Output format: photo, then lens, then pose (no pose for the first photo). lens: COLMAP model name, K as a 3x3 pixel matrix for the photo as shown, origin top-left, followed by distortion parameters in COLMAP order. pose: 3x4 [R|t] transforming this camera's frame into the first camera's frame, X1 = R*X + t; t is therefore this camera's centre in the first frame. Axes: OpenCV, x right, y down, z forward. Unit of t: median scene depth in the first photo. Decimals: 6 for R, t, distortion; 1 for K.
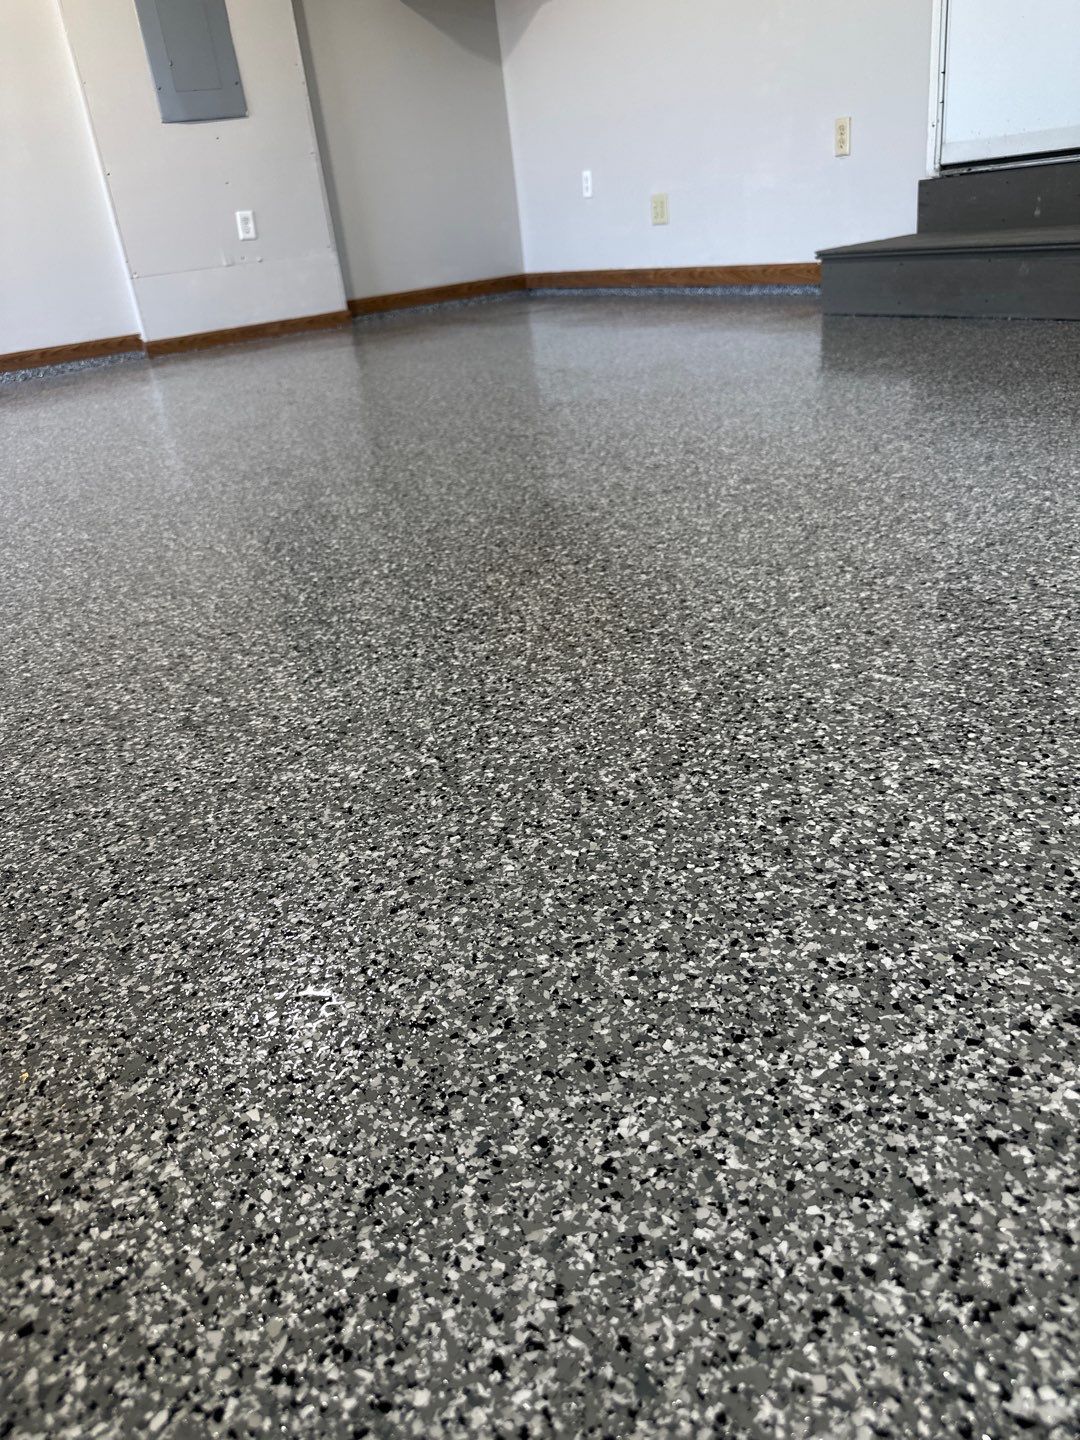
lens RADIAL K [[1020.2, 0, 536.2], [0, 1020.2, 714.8], [0, 0, 1]] dist [0.009358, -0.015457]
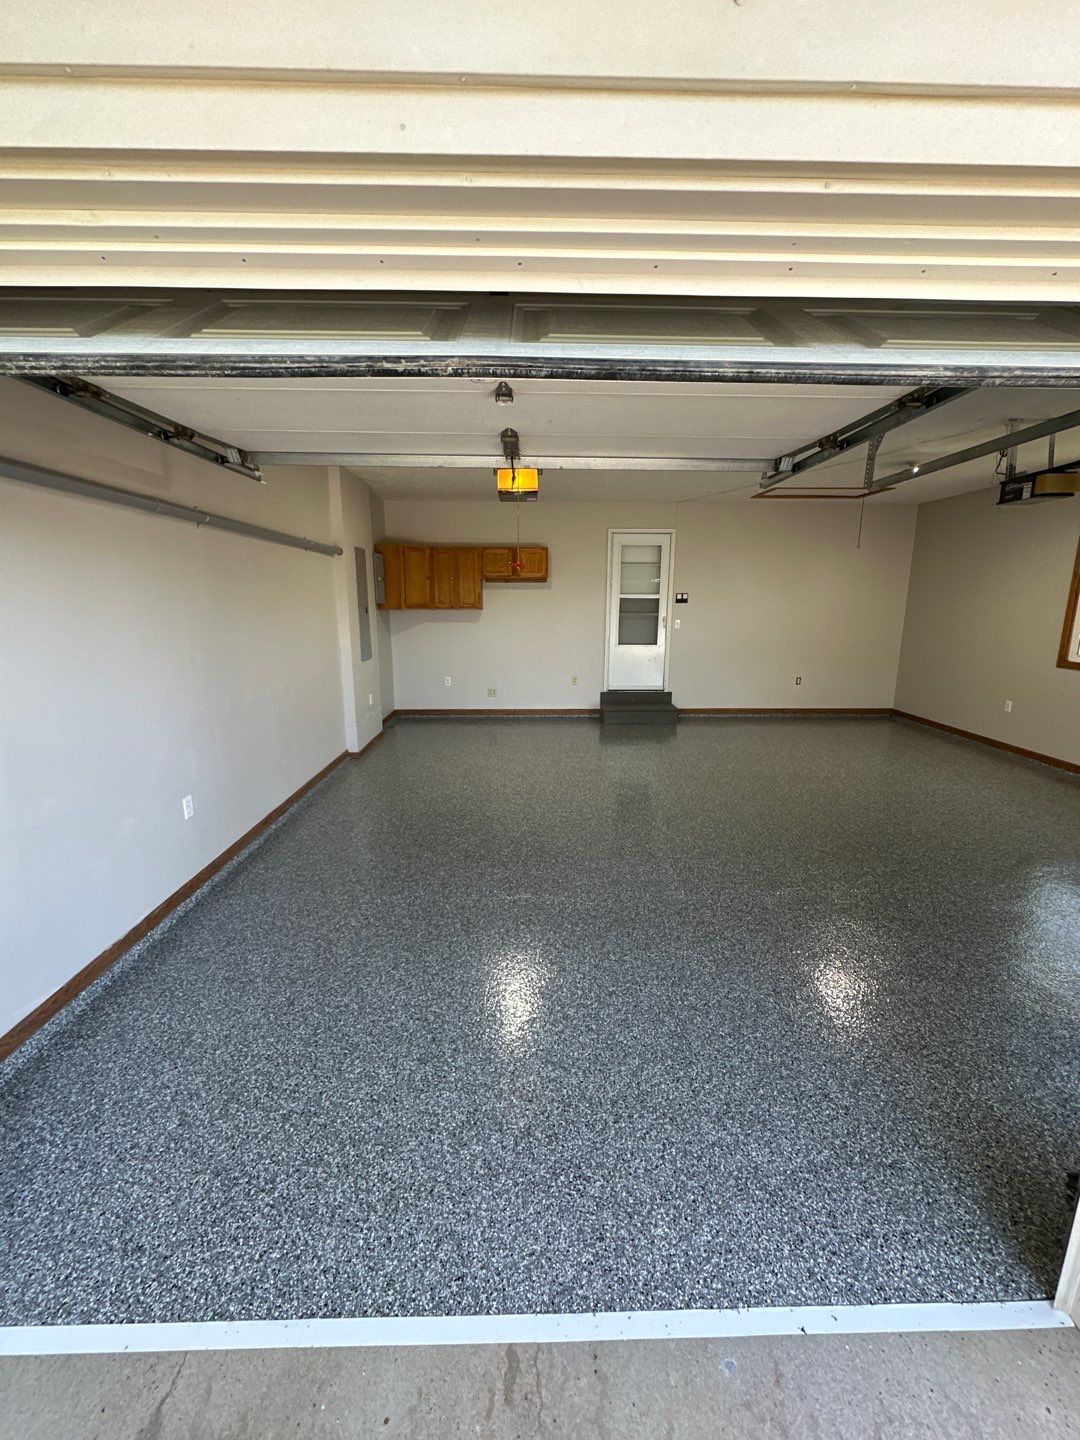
lens RADIAL K [[572.1, 0, 540.6], [0, 572.1, 719.4], [0, 0, 1]] dist [-0.005464, 0.000960]
pose [[0.457788, -0.064427, 0.886724, -1.247110], [0.338285, 0.934973, -0.106714, -0.167587], [-0.822188, 0.348818, 0.449814, 0.118100]]
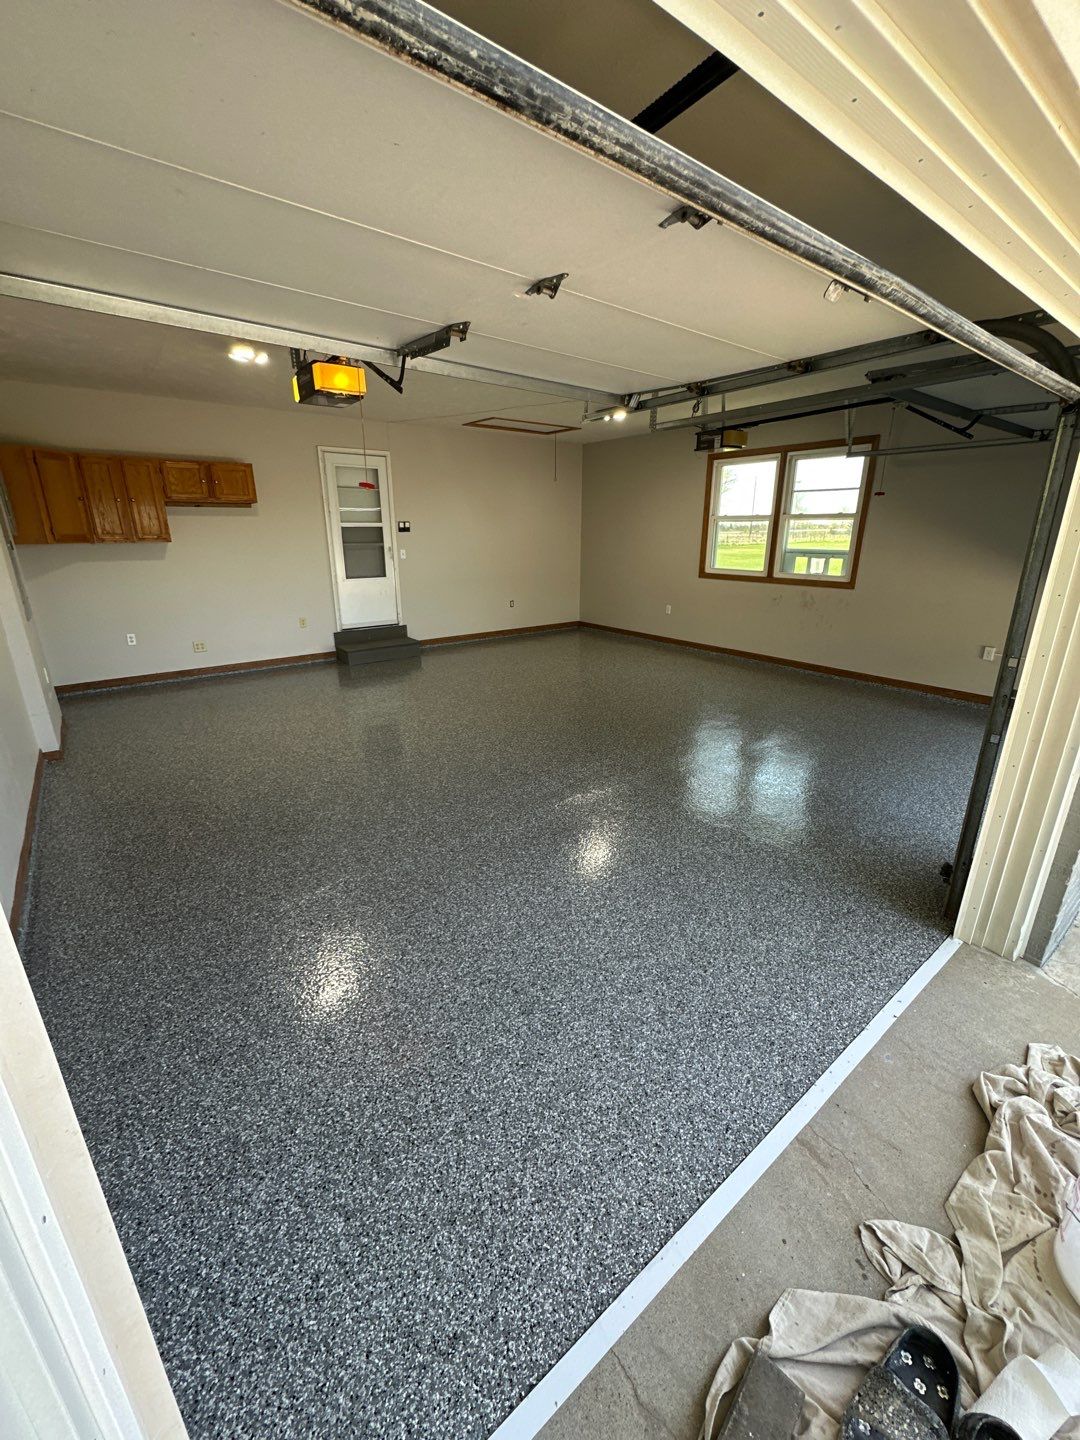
lens RADIAL K [[572.1, 0, 538.9], [0, 572.1, 717.5], [0, 0, 1]] dist [-0.005464, 0.000960]
pose [[-0.150845, -0.193715, 0.969392, -1.287410], [0.451400, 0.858913, 0.241879, -0.283027], [-0.879479, 0.474070, -0.042119, 0.375323]]
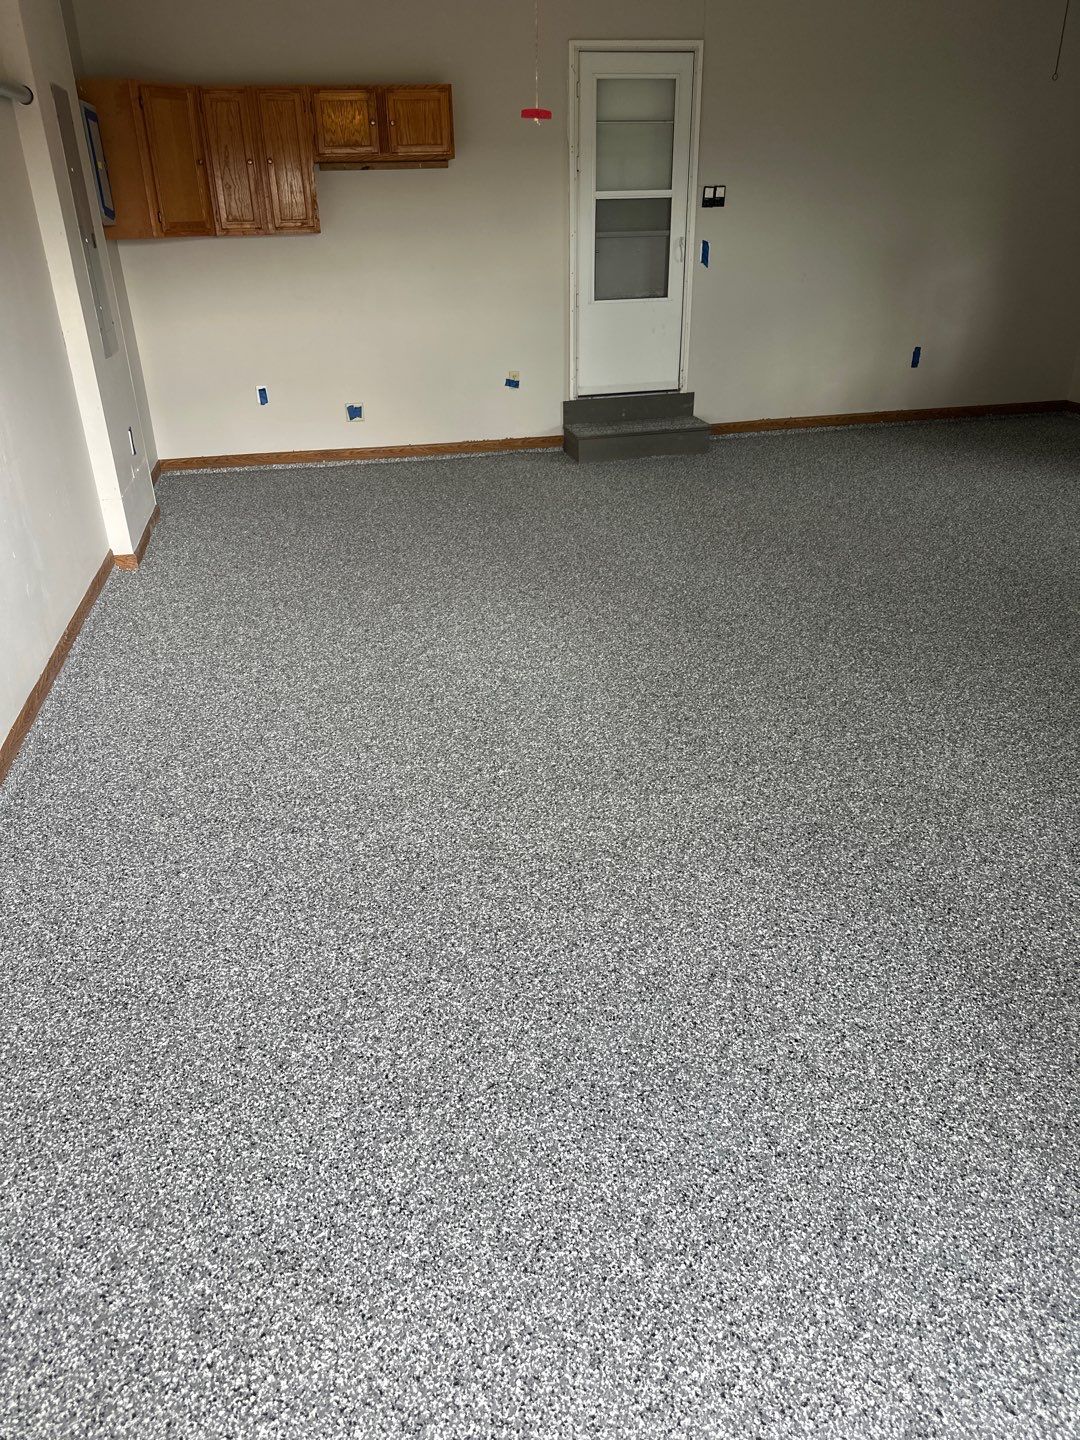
lens RADIAL K [[1020.2, 0, 525.9], [0, 1020.2, 727.7], [0, 0, 1]] dist [0.009358, -0.015457]
pose [[0.289545, -0.329526, 0.898652, -1.250788], [0.410623, 0.890849, 0.194362, -0.240017], [-0.864611, 0.312731, 0.393252, 0.285548]]
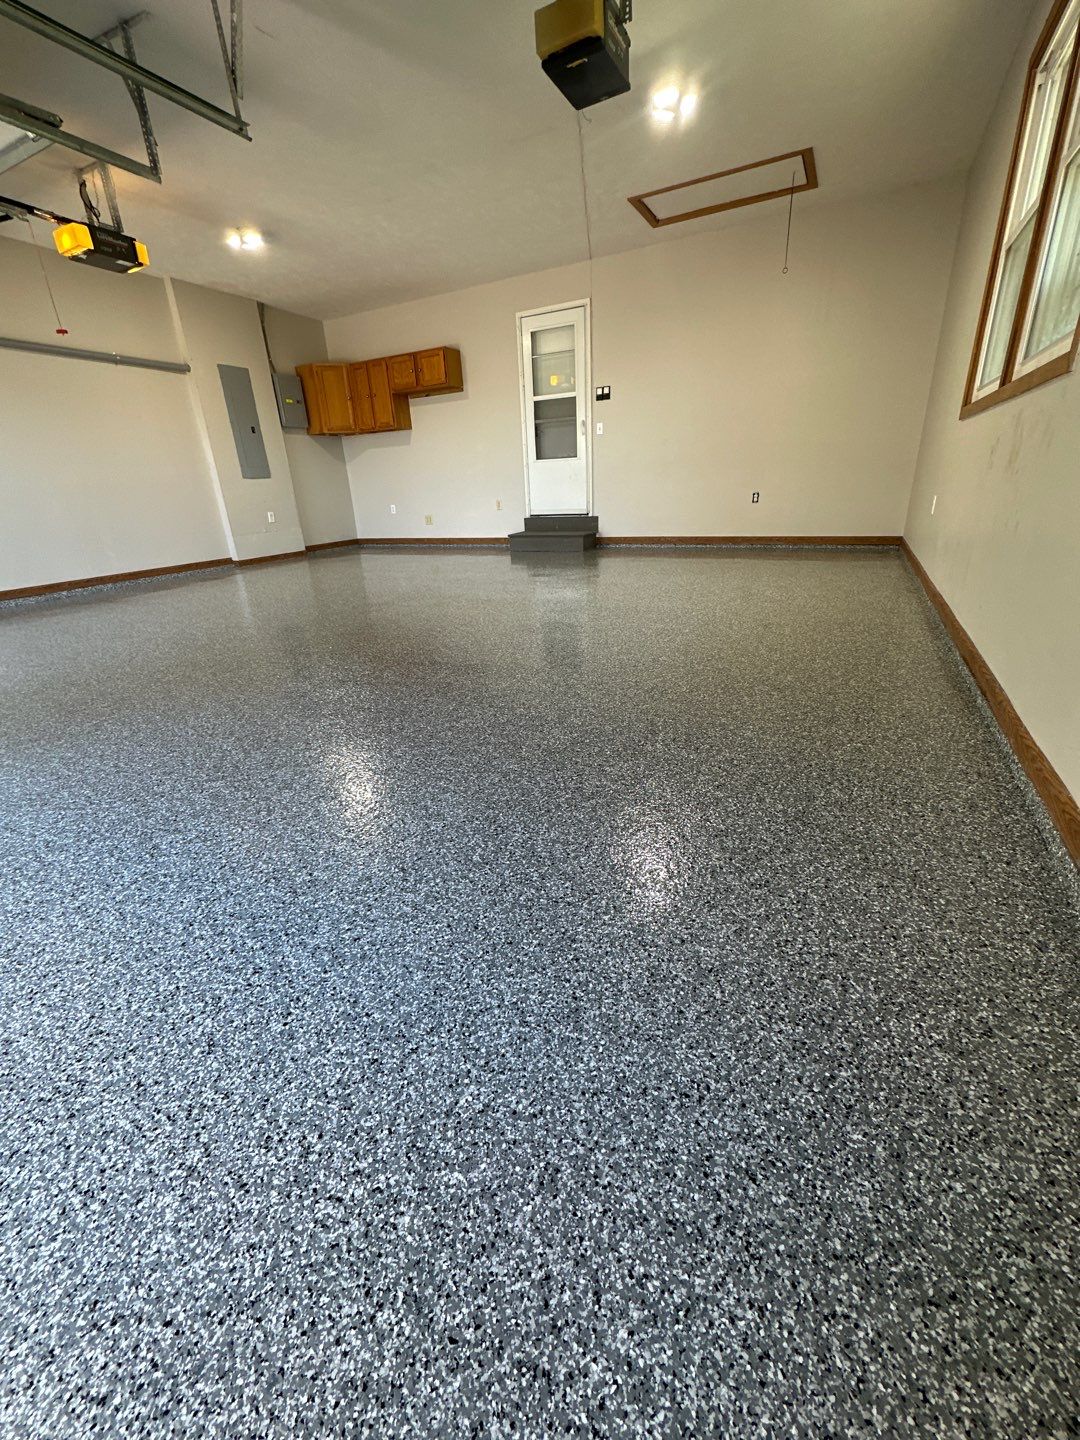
lens RADIAL K [[572.1, 0, 542.9], [0, 572.1, 718.2], [0, 0, 1]] dist [-0.005464, 0.000960]
pose [[0.821316, -0.144605, 0.551842, -0.586128], [0.205320, 0.977445, -0.049450, 0.227938], [-0.532245, 0.153919, 0.832481, -0.486905]]
